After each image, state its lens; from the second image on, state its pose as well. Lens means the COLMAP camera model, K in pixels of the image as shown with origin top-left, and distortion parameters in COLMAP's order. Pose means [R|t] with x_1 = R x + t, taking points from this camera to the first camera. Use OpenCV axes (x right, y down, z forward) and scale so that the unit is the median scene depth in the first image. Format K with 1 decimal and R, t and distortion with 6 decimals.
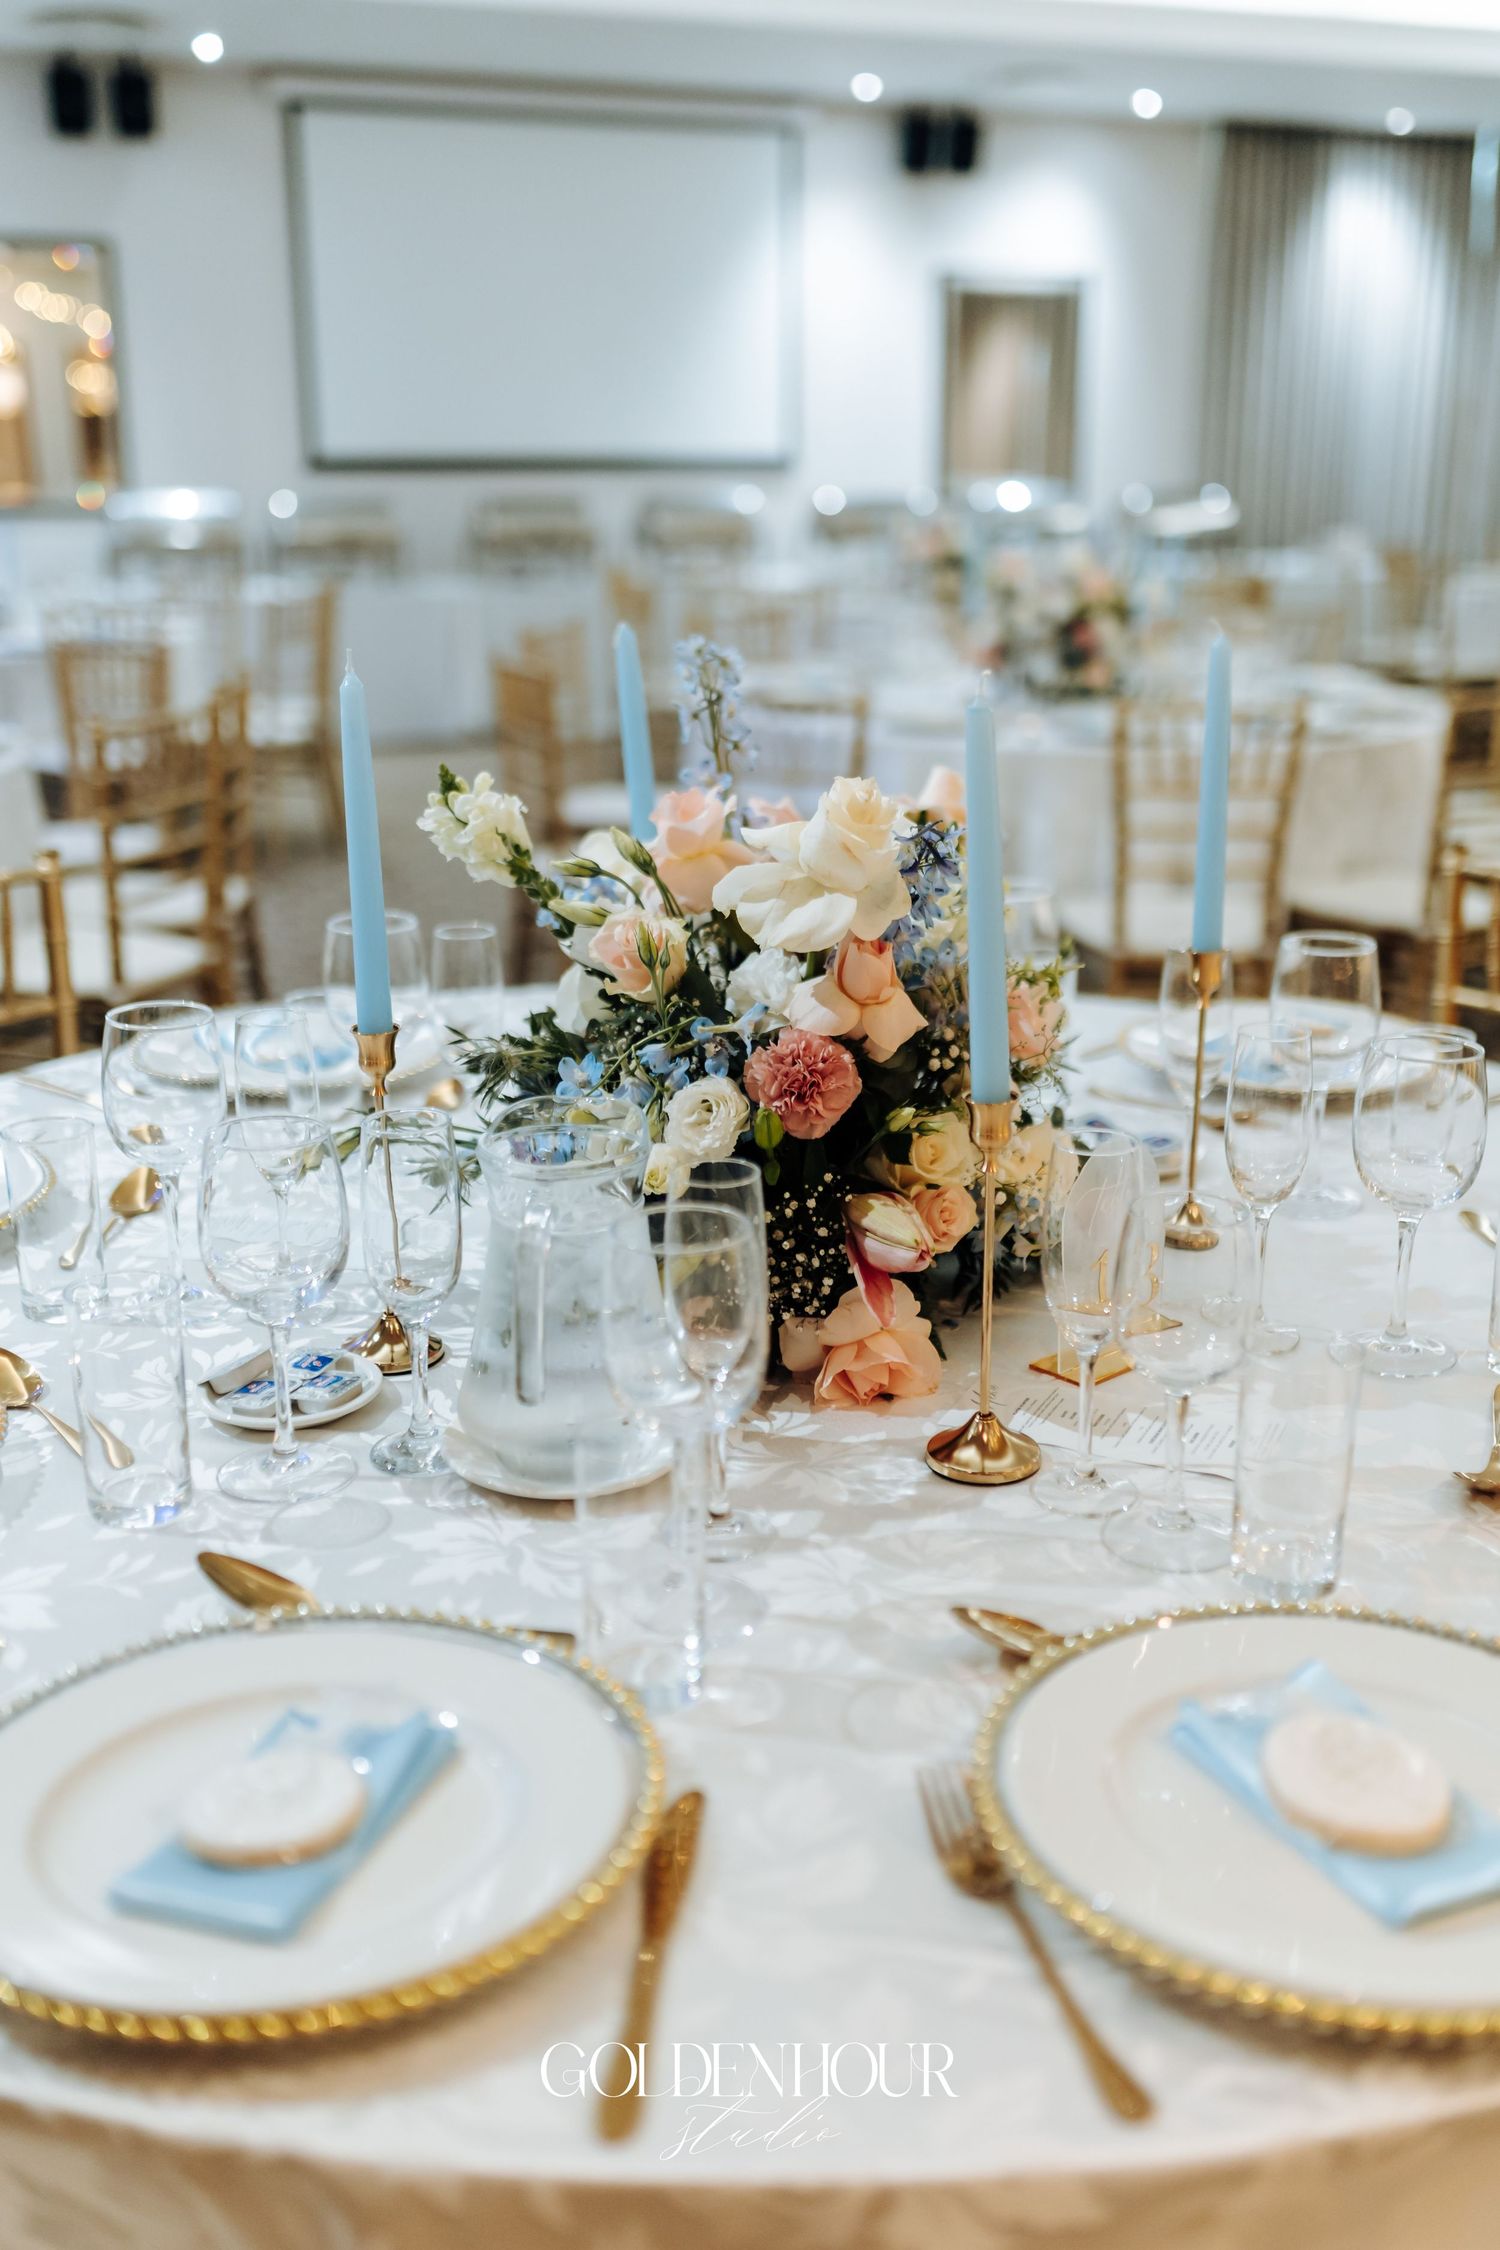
lens RADIAL K [[2198.8, 0, 750.0], [0, 2198.8, 1125.0], [0, 0, 1]] dist [-0.001113, 0.006644]
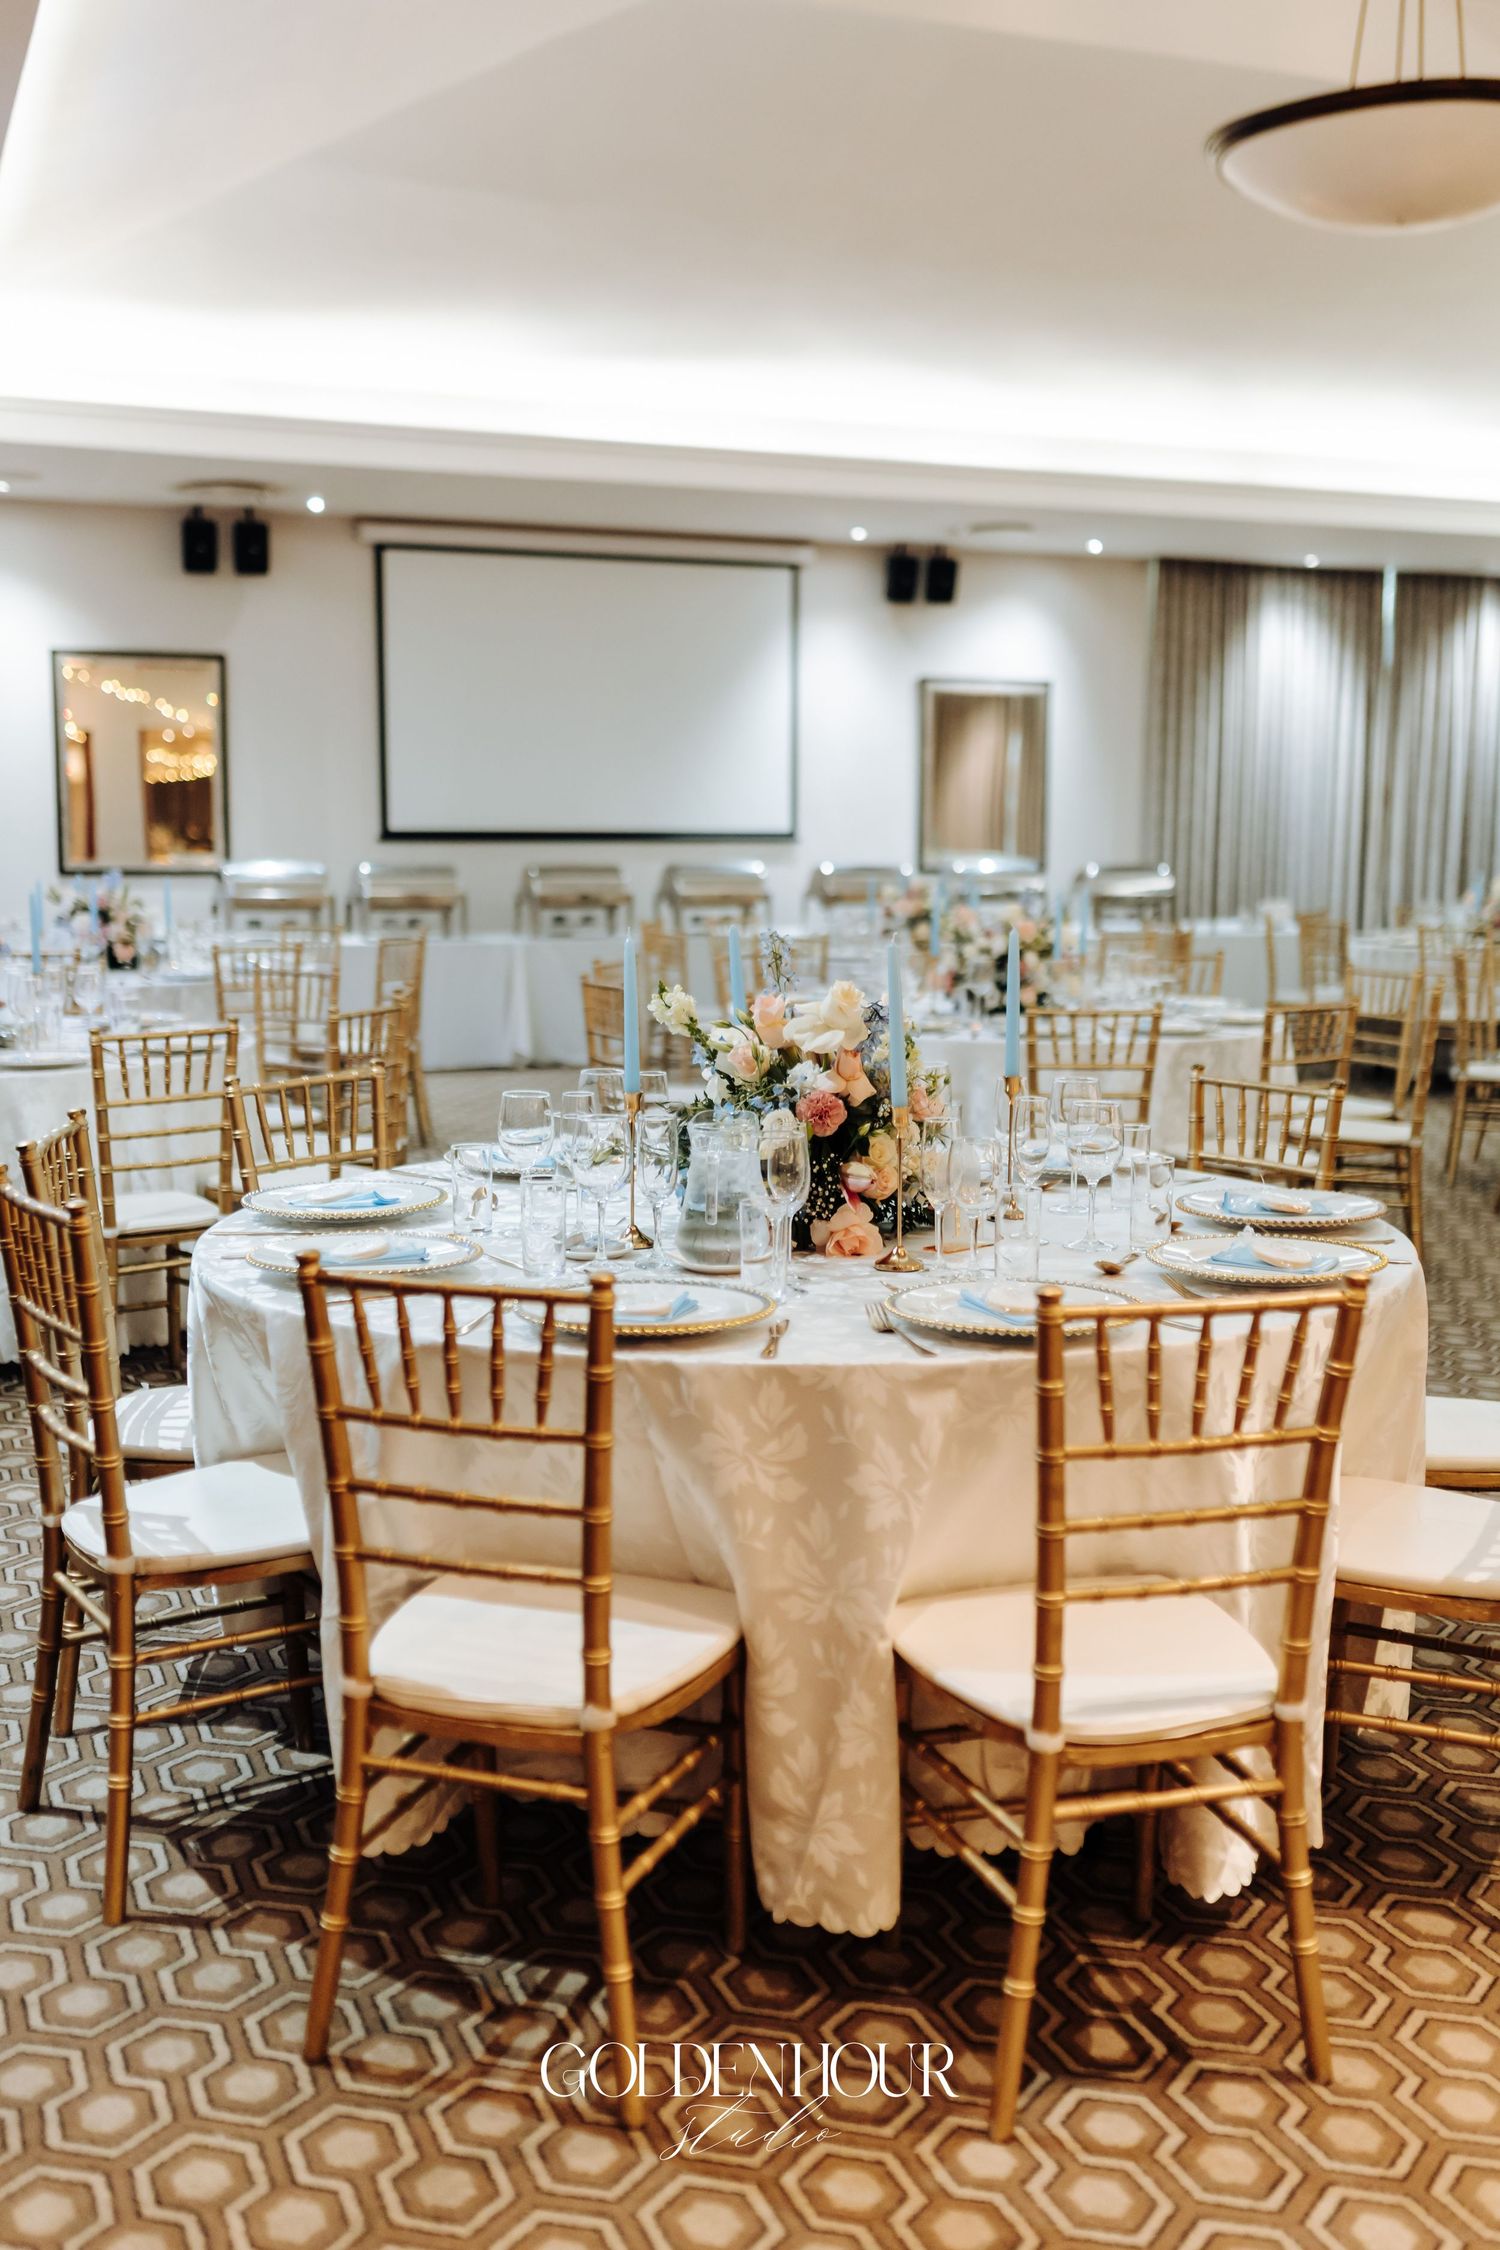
lens RADIAL K [[2198.8, 0, 750.0], [0, 2198.8, 1125.0], [0, 0, 1]] dist [-0.001113, 0.006644]
pose [[0.999975, 0.006881, 0.001669, -0.006531], [-0.006526, 0.987096, -0.159998, 0.043394], [-0.002749, 0.159983, 0.987116, -0.152081]]
